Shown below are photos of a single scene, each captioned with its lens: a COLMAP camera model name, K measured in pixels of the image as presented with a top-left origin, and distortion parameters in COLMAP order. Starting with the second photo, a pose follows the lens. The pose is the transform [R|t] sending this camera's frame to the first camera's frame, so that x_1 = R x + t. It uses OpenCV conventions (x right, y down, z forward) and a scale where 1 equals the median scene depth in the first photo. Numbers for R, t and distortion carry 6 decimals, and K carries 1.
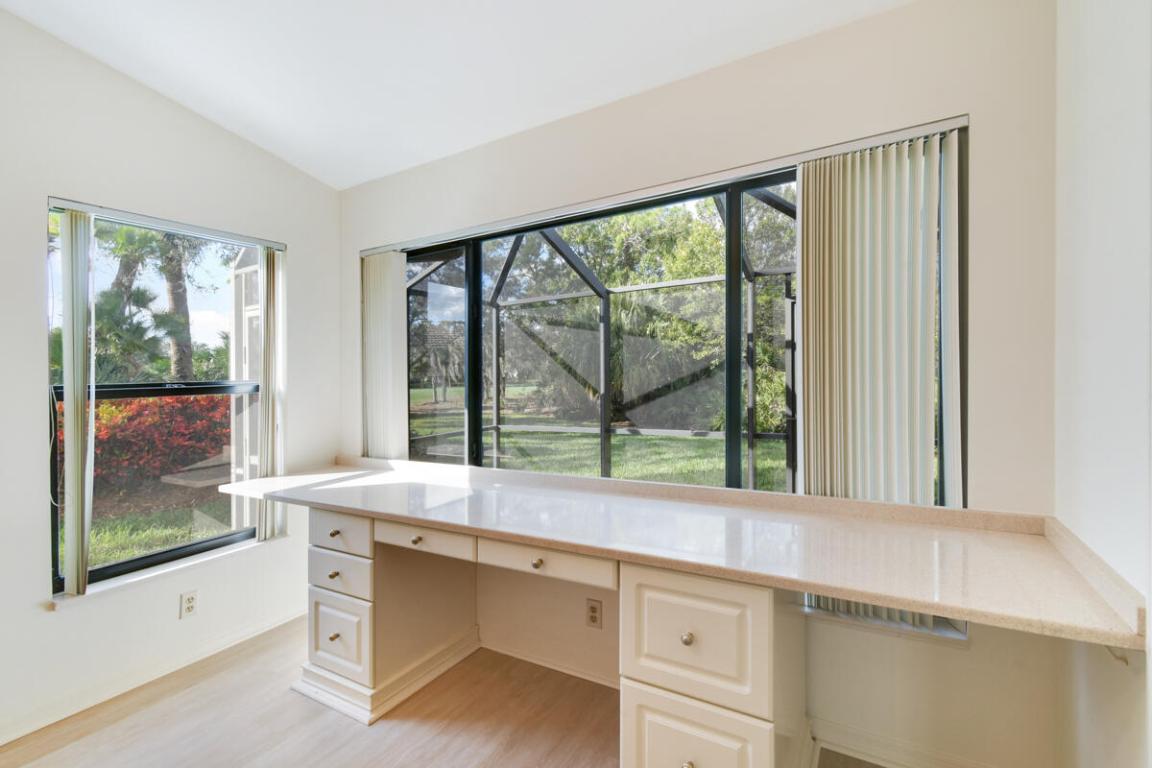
lens RADIAL K [[505.2, 0, 576.0], [0, 505.2, 384.0], [0, 0, 1]] dist [0.002285, 0.000085]
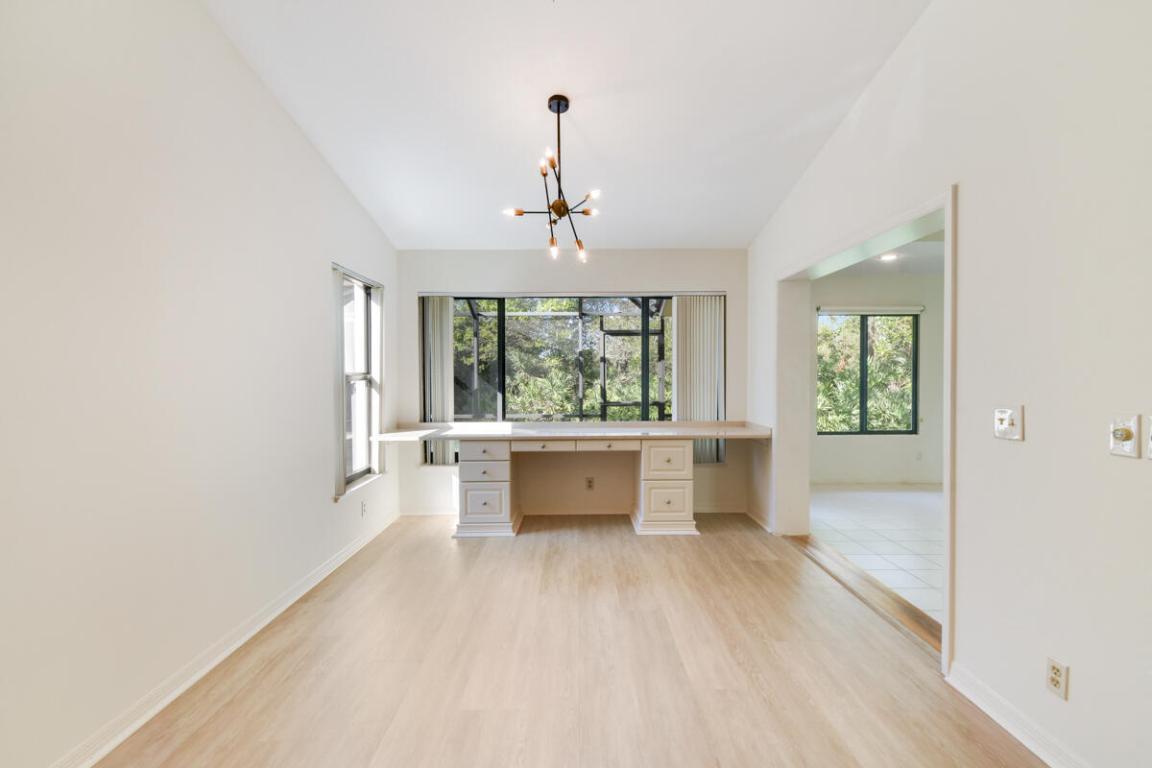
lens RADIAL K [[505.2, 0, 576.0], [0, 505.2, 384.0], [0, 0, 1]] dist [0.002285, 0.000085]
pose [[0.855386, 0.017056, 0.517710, -1.242051], [-0.012352, 0.999845, -0.012531, 0.058232], [-0.517844, 0.004324, 0.855464, -0.896219]]
